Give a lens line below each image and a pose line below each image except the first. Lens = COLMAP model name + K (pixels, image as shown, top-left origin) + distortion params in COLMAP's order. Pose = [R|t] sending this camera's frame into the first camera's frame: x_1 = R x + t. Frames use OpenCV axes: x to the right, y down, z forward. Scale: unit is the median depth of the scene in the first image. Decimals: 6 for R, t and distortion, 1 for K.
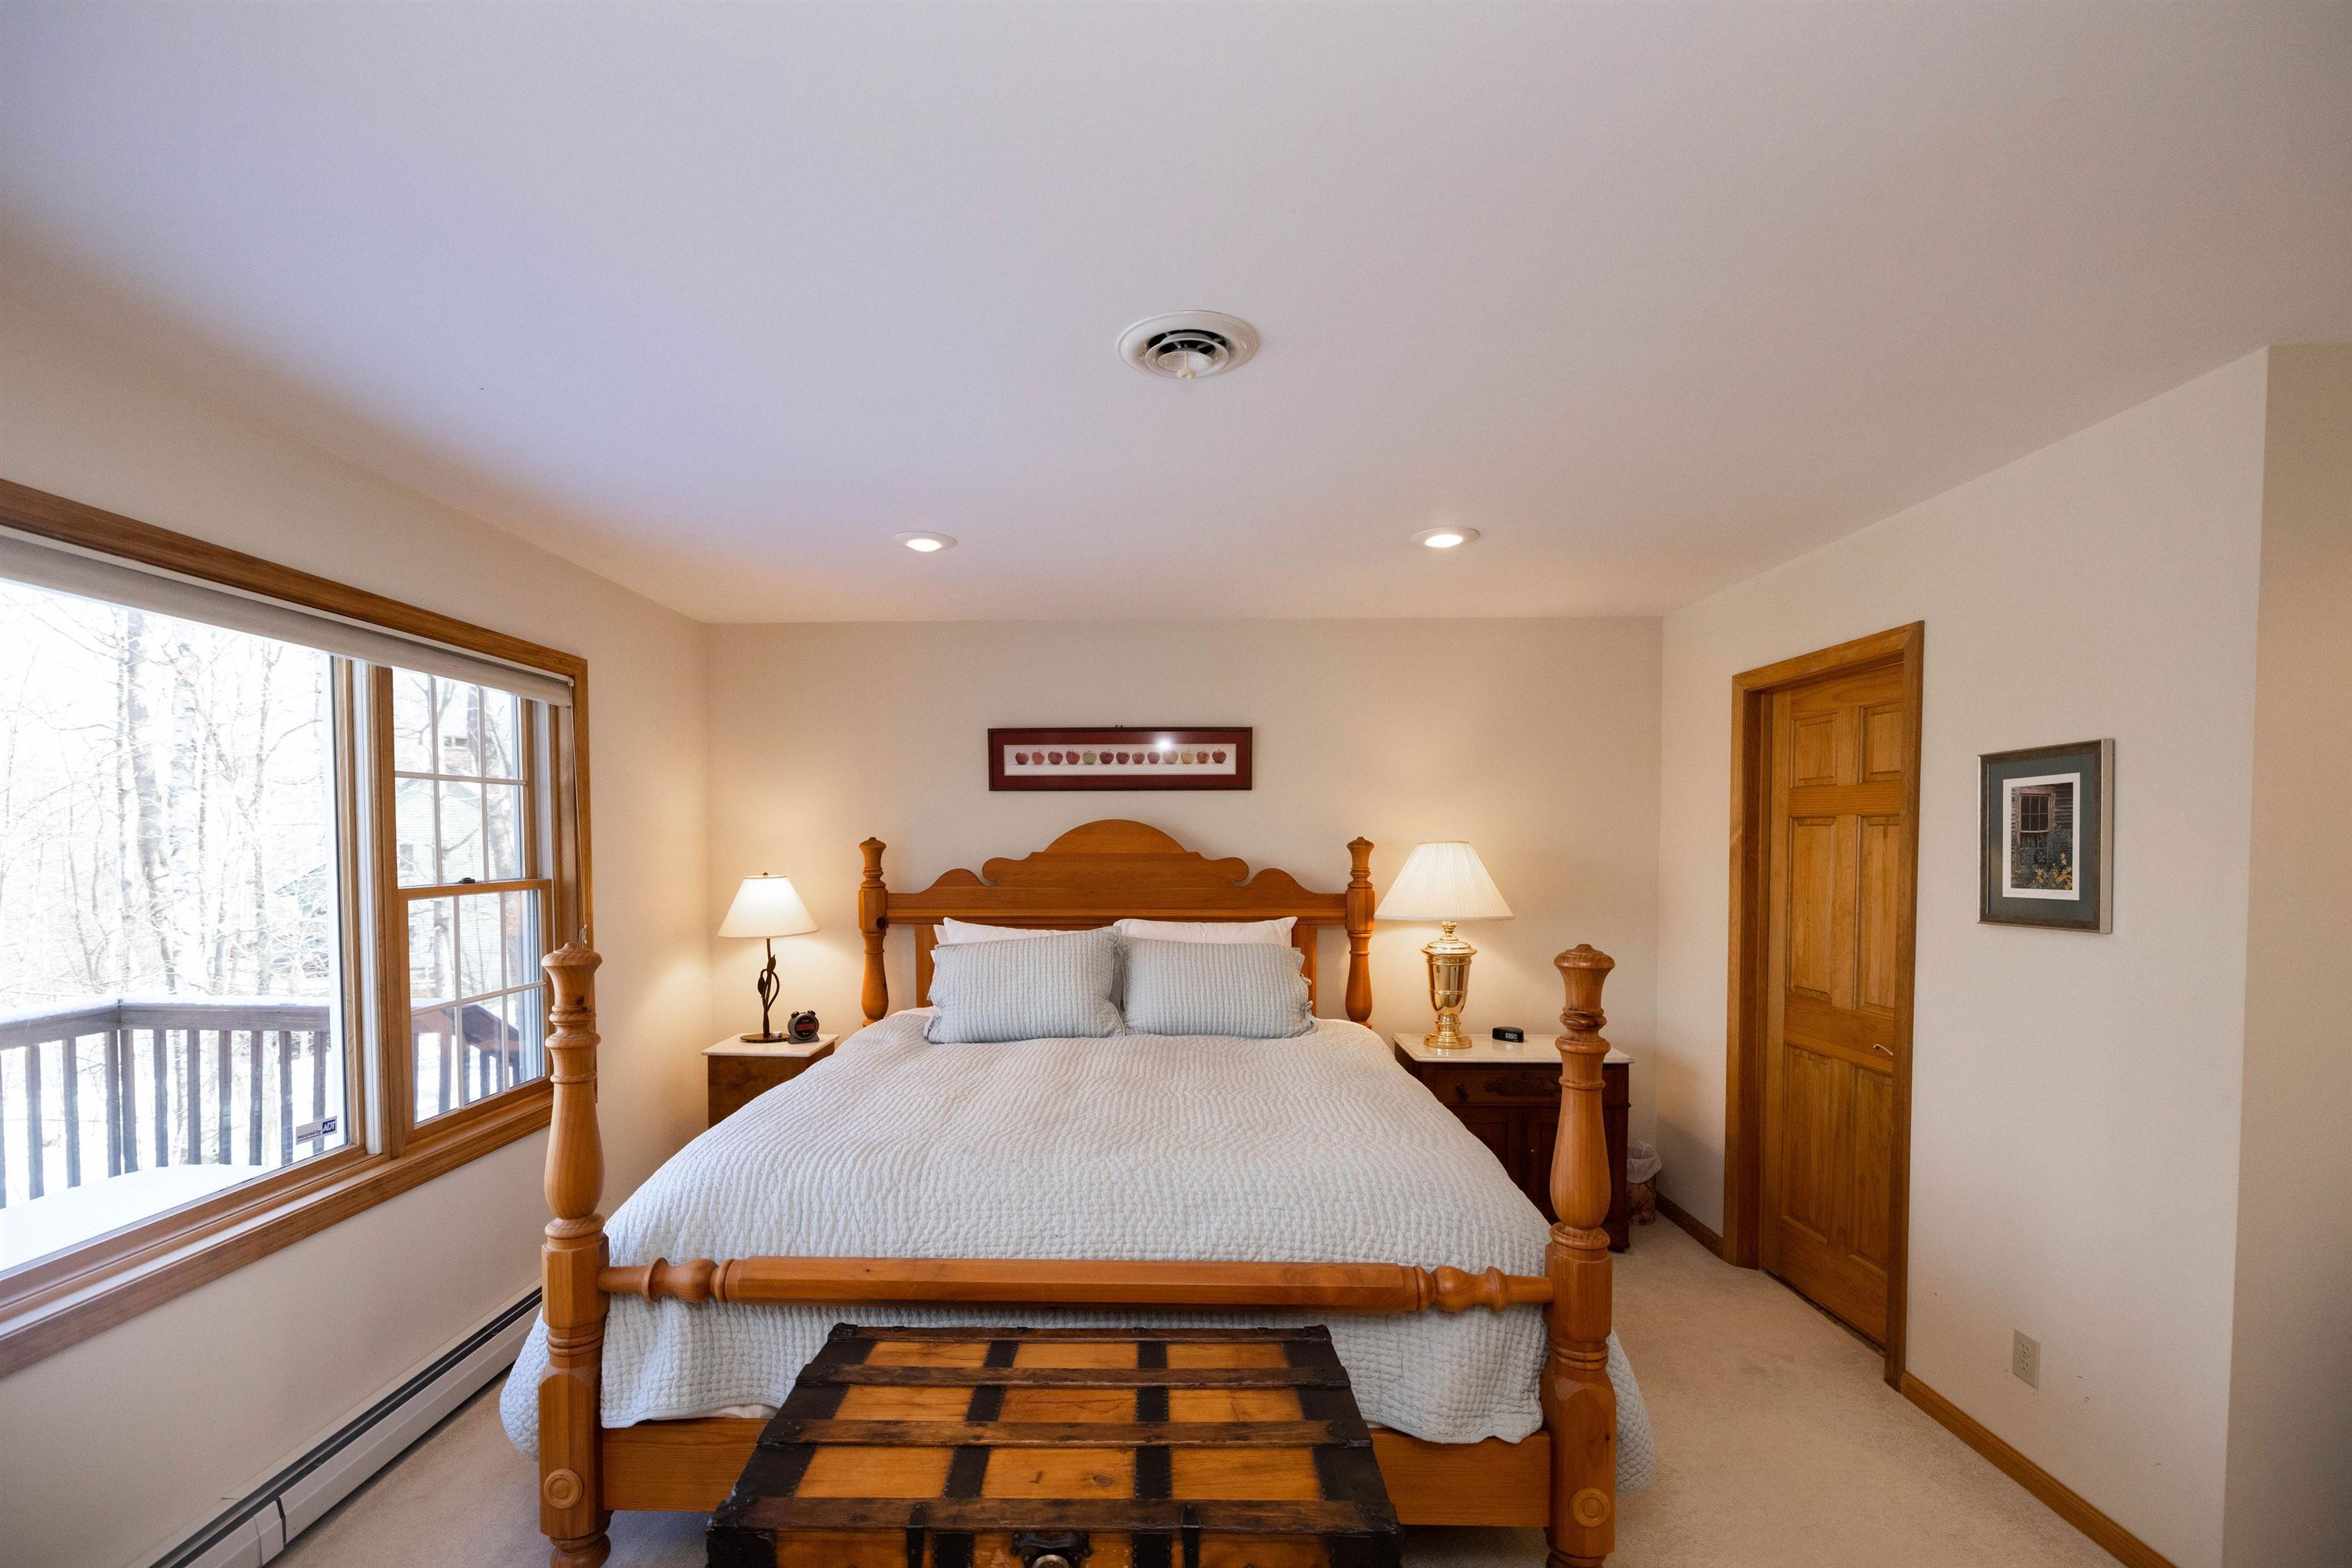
lens RADIAL K [[1053.6, 0, 1167.2], [0, 1053.6, 873.4], [0, 0, 1]] dist [-0.002059, -0.000155]
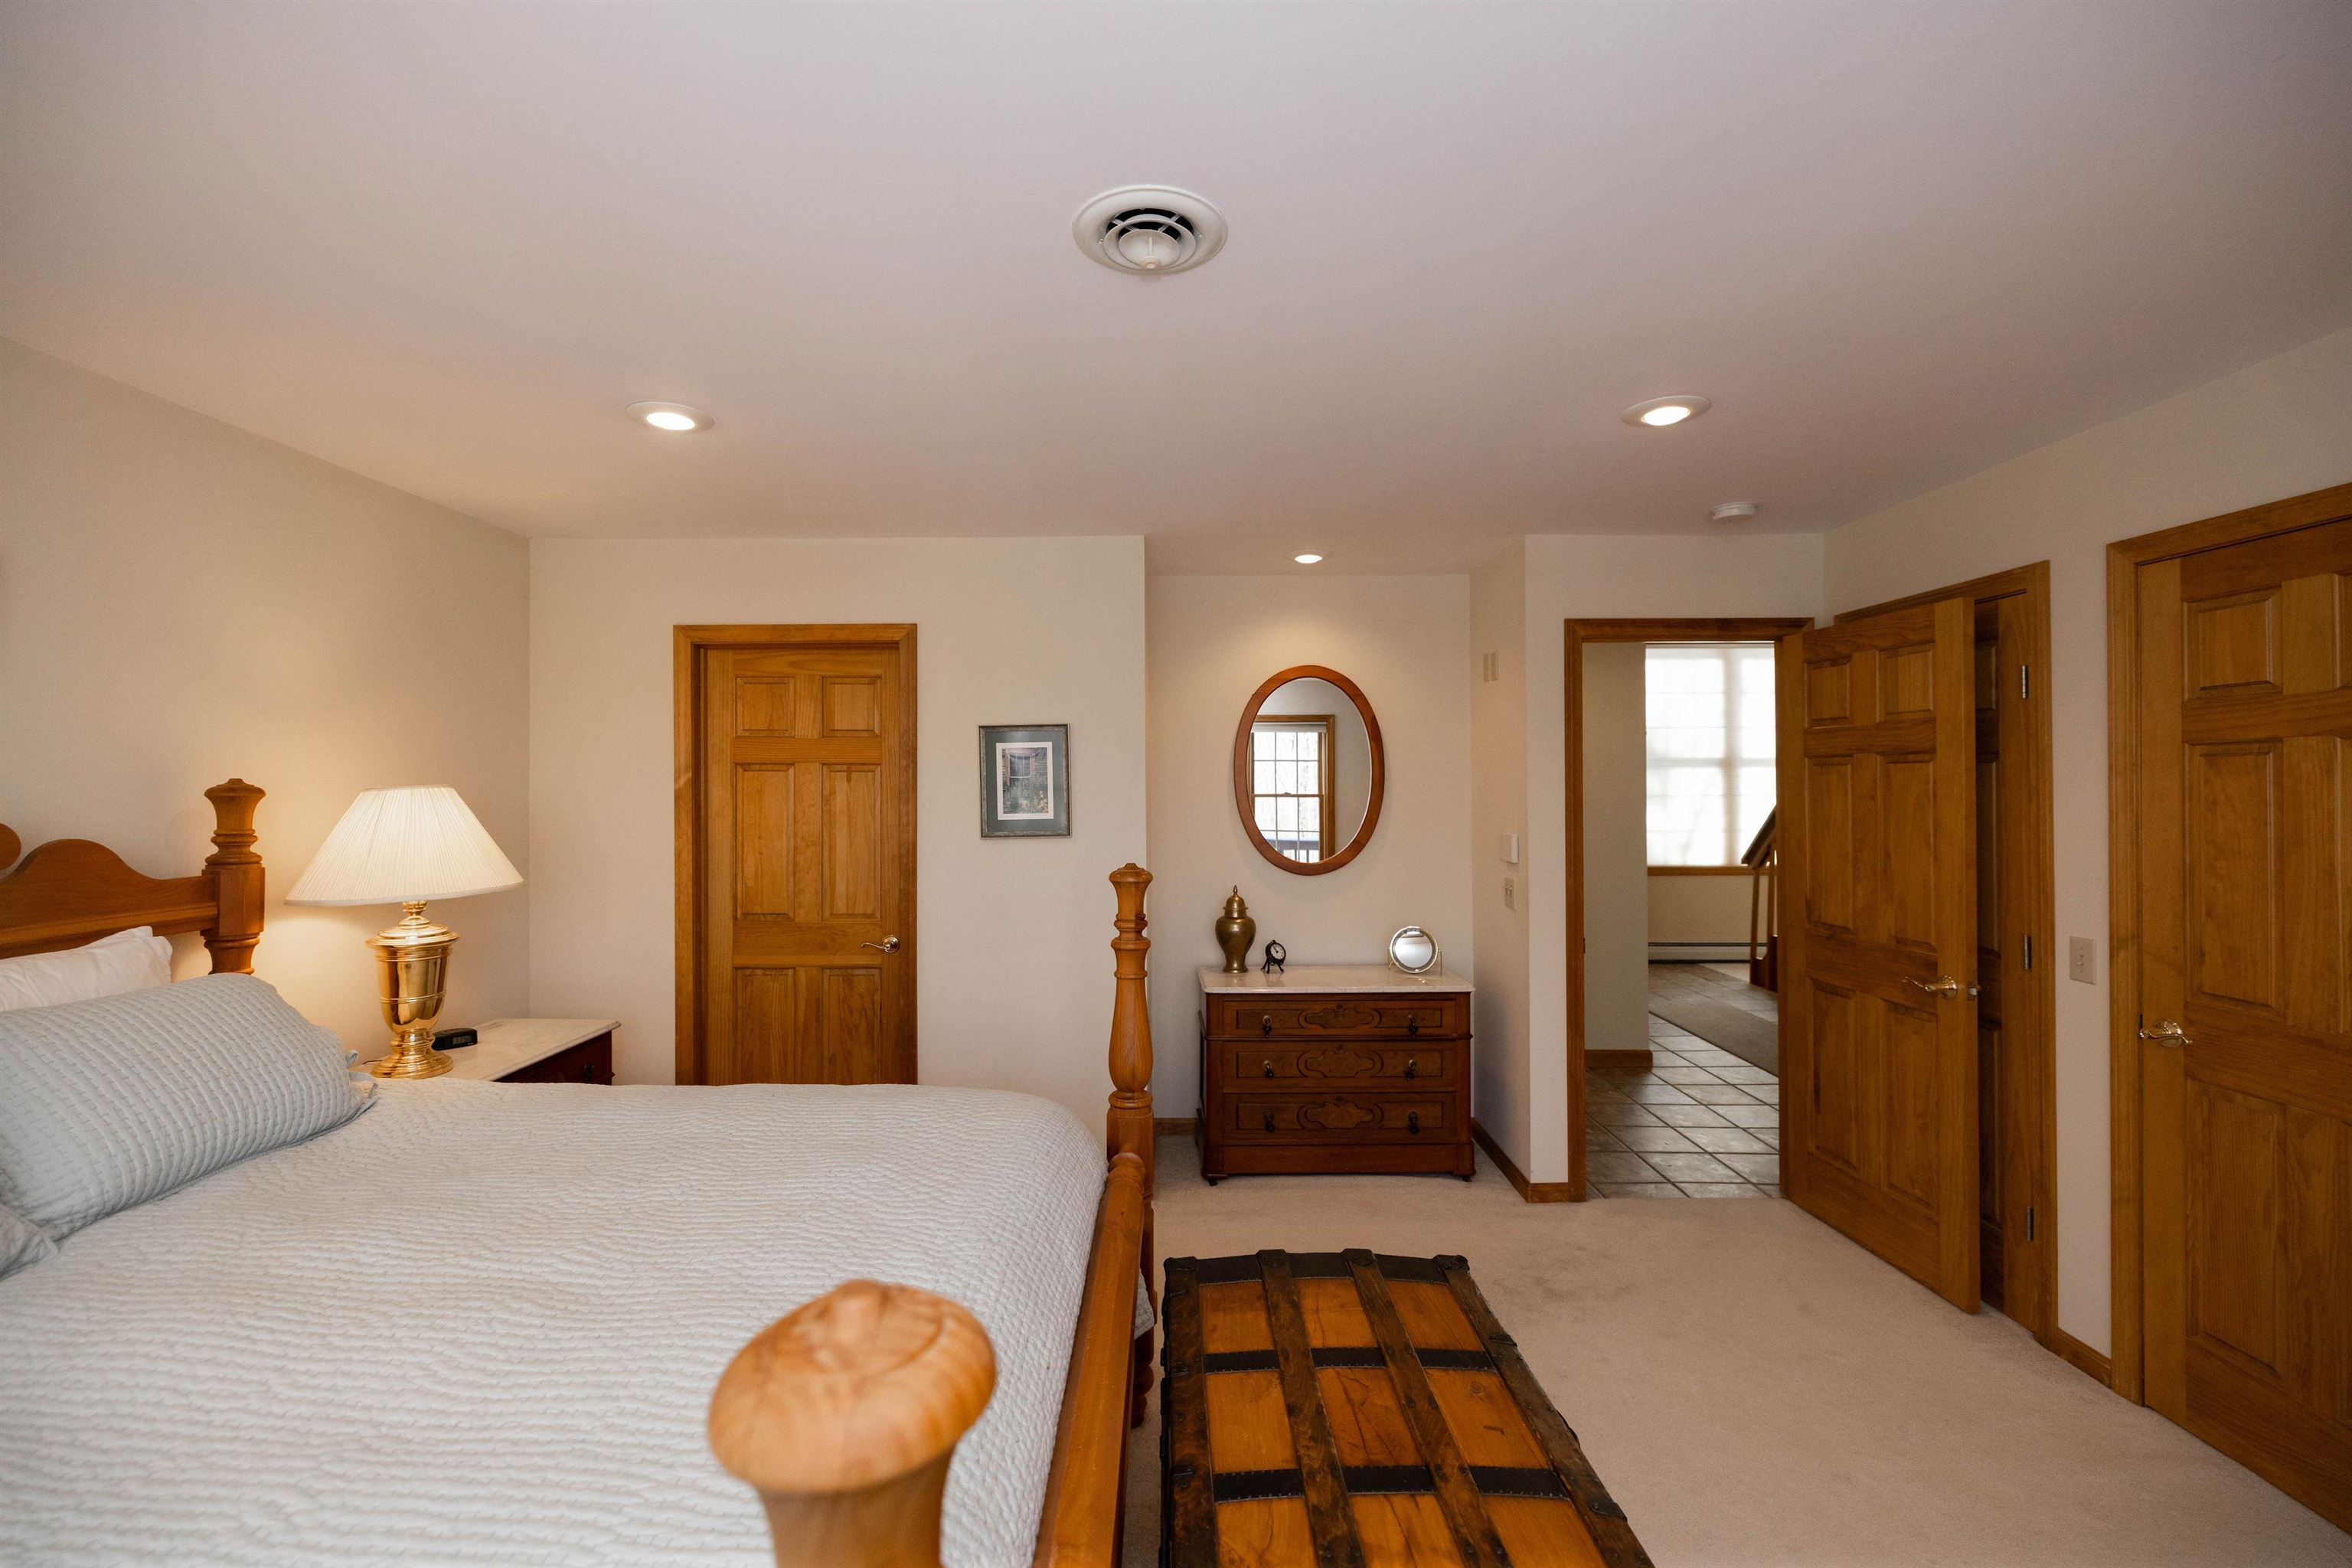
lens RADIAL K [[967.8, 0, 1168.3], [0, 967.8, 768.0], [0, 0, 1]] dist [-0.000690, 0.000074]
pose [[-0.001181, 0.016337, 0.999866, -0.460885], [0.035375, 0.999241, -0.016285, -0.016235], [-0.999373, 0.035351, -0.001758, 0.574333]]
